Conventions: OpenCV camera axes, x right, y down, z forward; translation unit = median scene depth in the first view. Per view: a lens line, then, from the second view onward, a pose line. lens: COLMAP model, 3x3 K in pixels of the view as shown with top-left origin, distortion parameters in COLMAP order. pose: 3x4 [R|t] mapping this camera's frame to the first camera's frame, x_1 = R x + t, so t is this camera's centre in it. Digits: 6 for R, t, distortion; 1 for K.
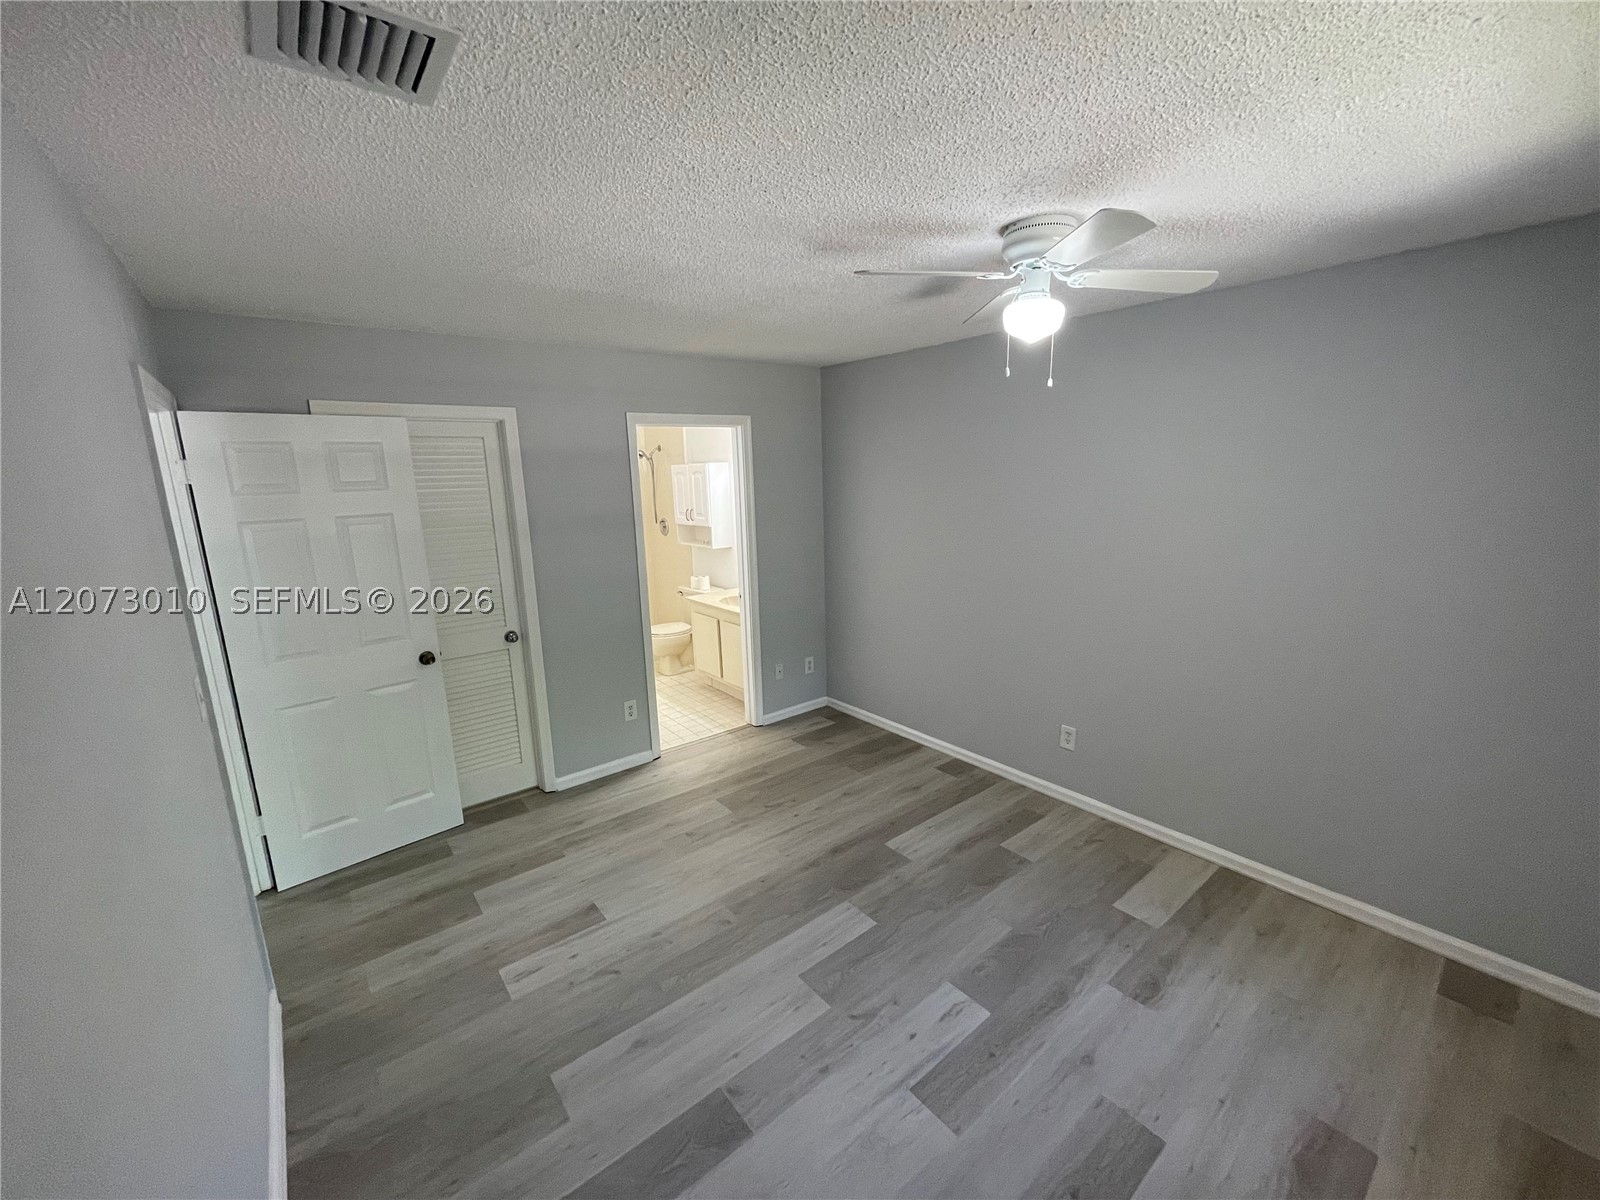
lens RADIAL K [[646.0, 0, 797.8], [0, 646.0, 601.5], [0, 0, 1]] dist [-0.001913, 0.000565]
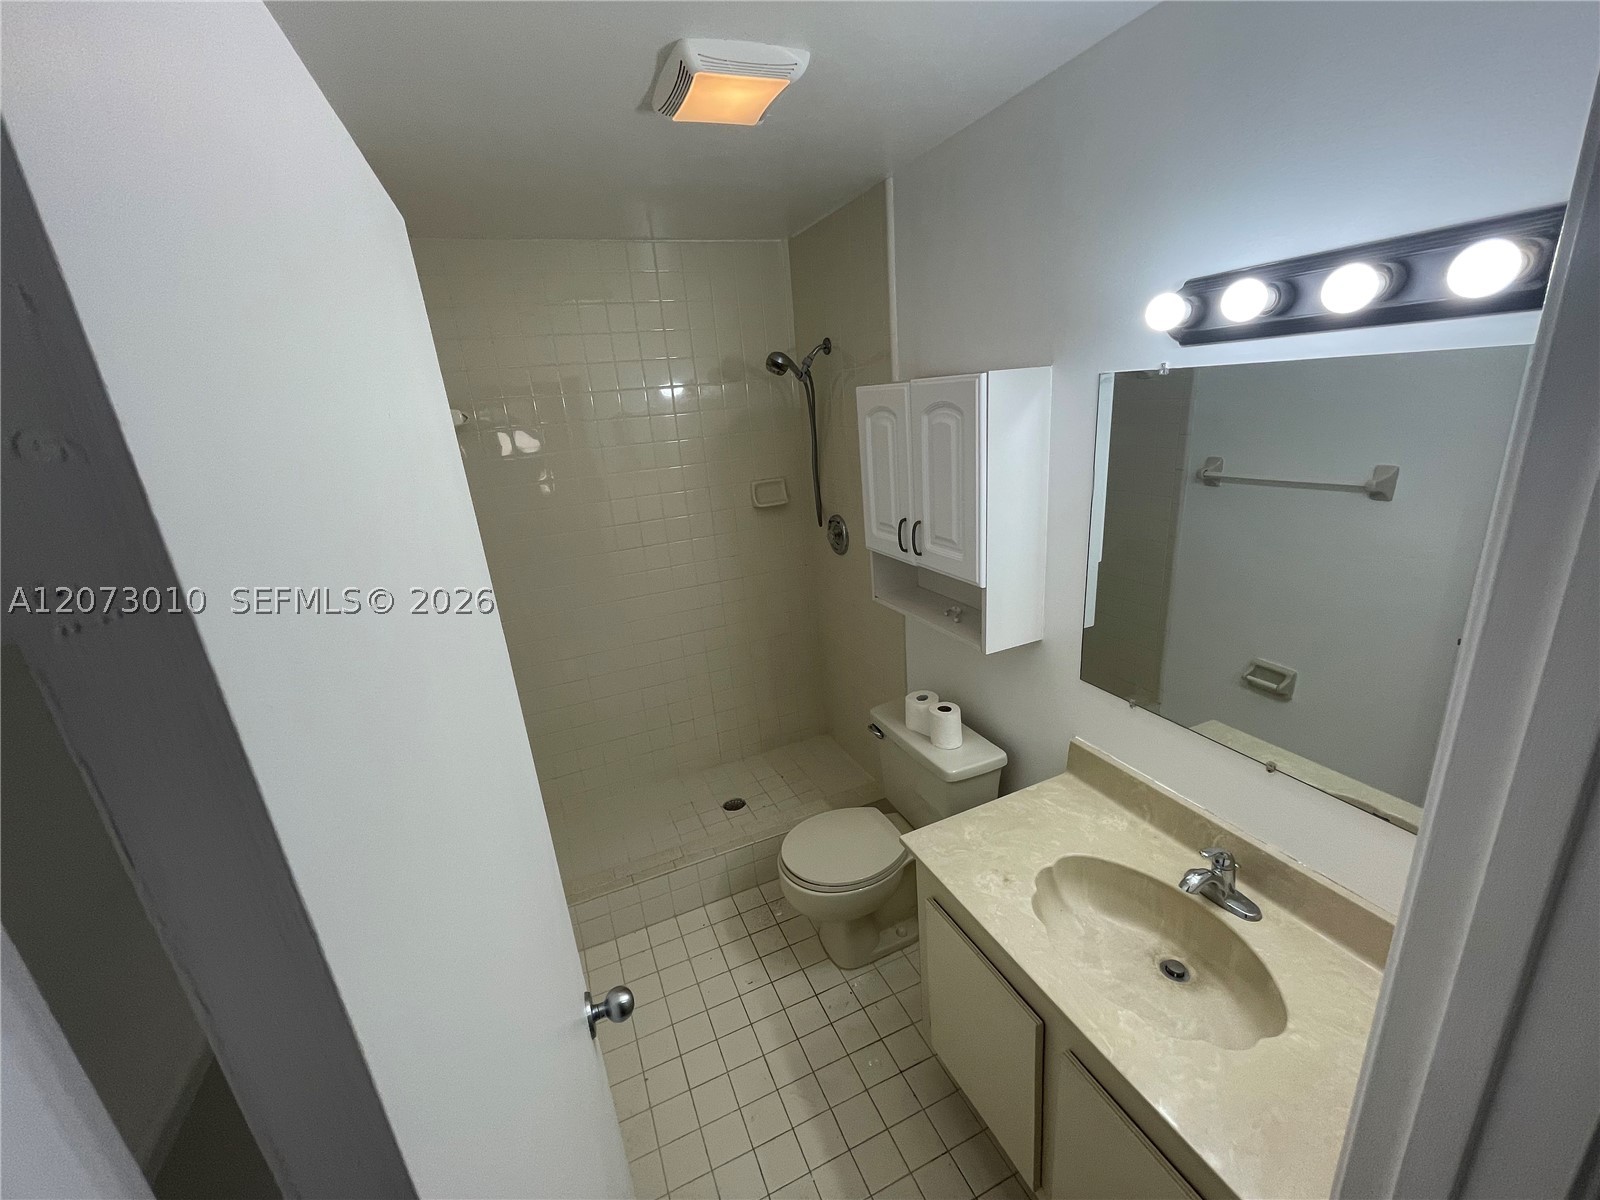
lens RADIAL K [[646.0, 0, 797.8], [0, 646.0, 601.5], [0, 0, 1]] dist [-0.001913, 0.000565]
pose [[0.962837, 0.030817, -0.268318, -0.214615], [0.000017, 0.993462, 0.114163, -0.225394], [0.270082, -0.109925, 0.956542, 1.070439]]
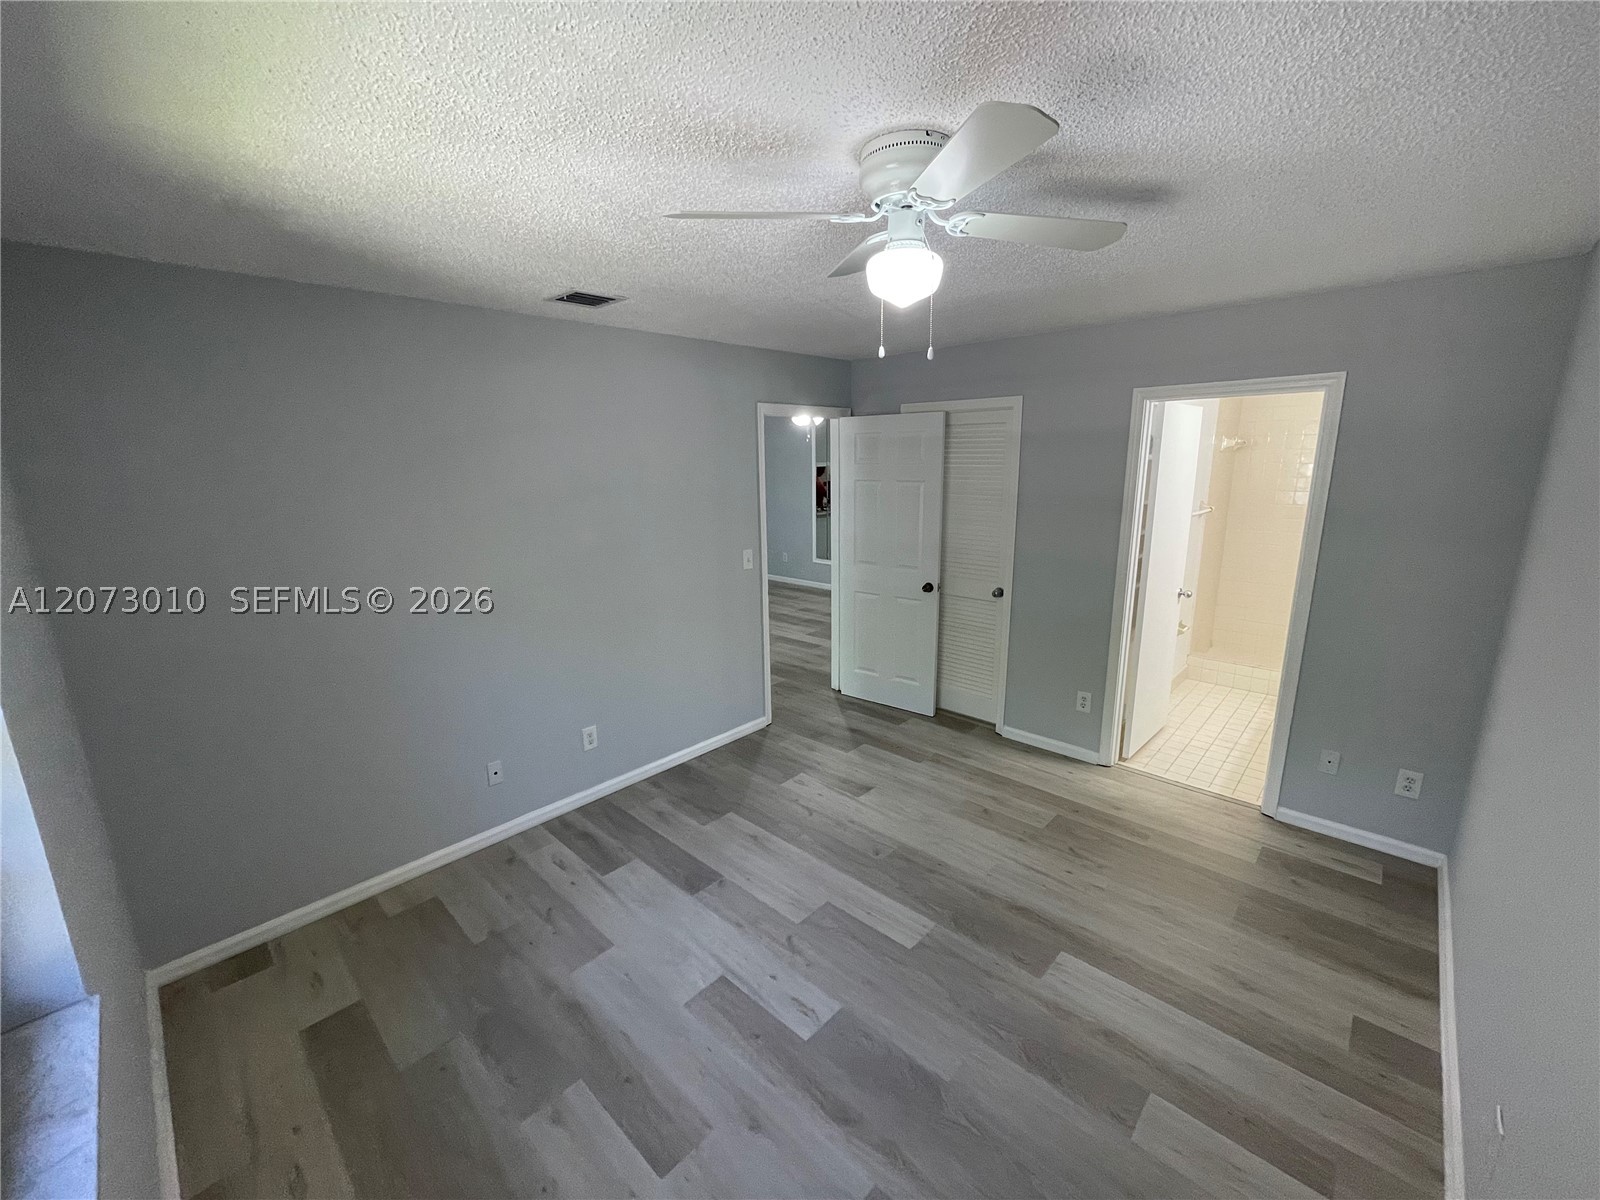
lens RADIAL K [[646.0, 0, 797.8], [0, 646.0, 601.5], [0, 0, 1]] dist [-0.001913, 0.000565]
pose [[0.136718, 0.242783, -0.960398, 0.639852], [-0.189448, 0.958015, 0.215212, -0.113552], [0.972326, 0.152522, 0.176973, 0.435560]]
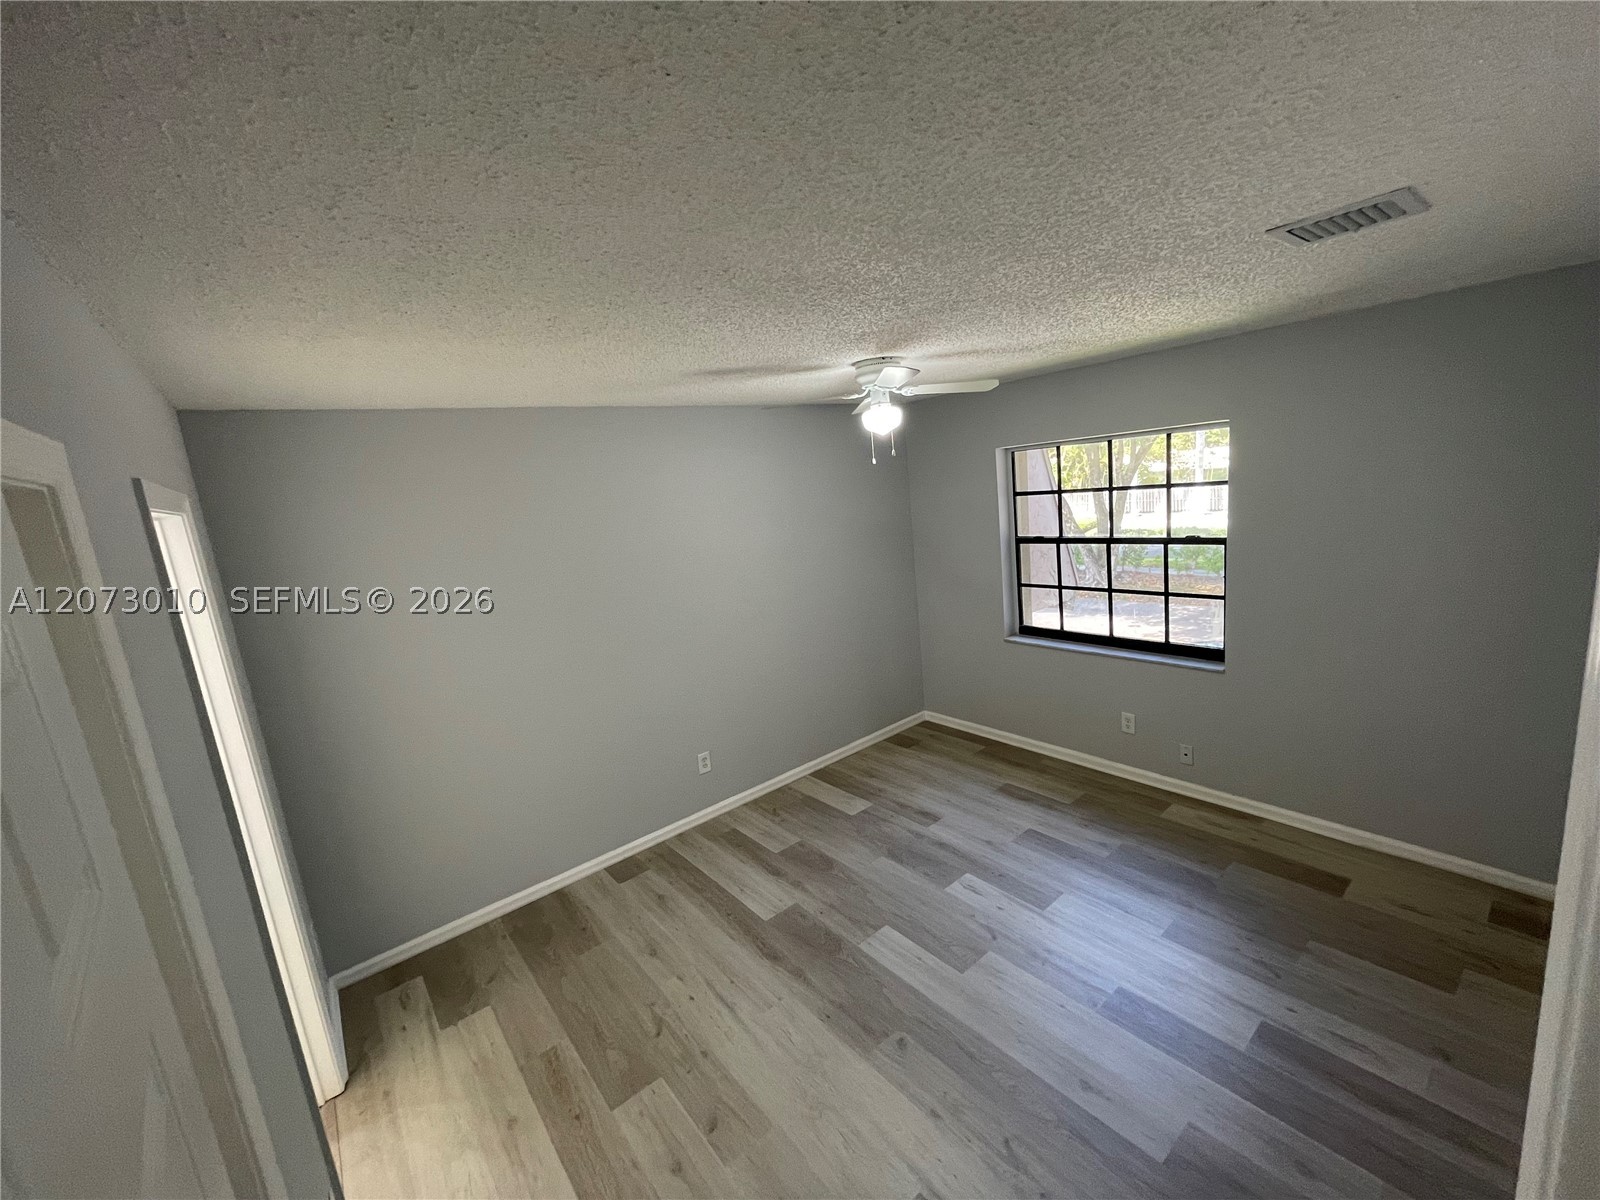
lens RADIAL K [[646.0, 0, 797.8], [0, 646.0, 601.5], [0, 0, 1]] dist [-0.001913, 0.000565]
pose [[0.000831, -0.159489, 0.987199, -0.648523], [0.302200, 0.941083, 0.151784, -0.178023], [-0.953244, 0.298205, 0.048980, 0.673746]]
